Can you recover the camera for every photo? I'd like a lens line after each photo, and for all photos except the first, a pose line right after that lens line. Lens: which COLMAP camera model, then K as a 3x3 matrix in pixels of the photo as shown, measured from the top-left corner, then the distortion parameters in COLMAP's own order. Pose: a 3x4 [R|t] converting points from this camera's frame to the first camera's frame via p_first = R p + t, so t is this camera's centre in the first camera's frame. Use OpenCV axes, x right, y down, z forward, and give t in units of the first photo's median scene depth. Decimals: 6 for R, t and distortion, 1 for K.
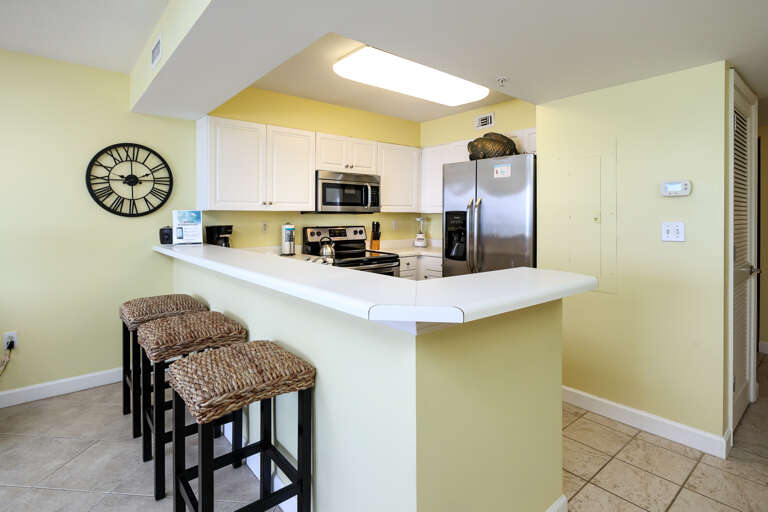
lens RADIAL K [[391.2, 0, 383.8], [0, 391.2, 223.0], [0, 0, 1]] dist [0.001975, 0.000273]
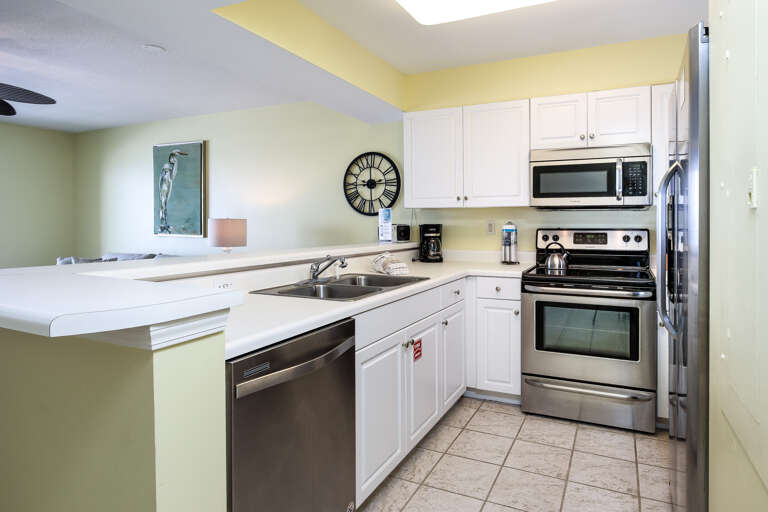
lens RADIAL K [[468.3, 0, 384.0], [0, 468.3, 256.0], [0, 0, 1]] dist [-0.001650, -0.000072]
pose [[0.392377, 0.070572, -0.917093, 0.647727], [-0.013513, 0.997387, 0.070970, 0.005066], [0.919705, -0.015454, 0.392305, 0.470425]]
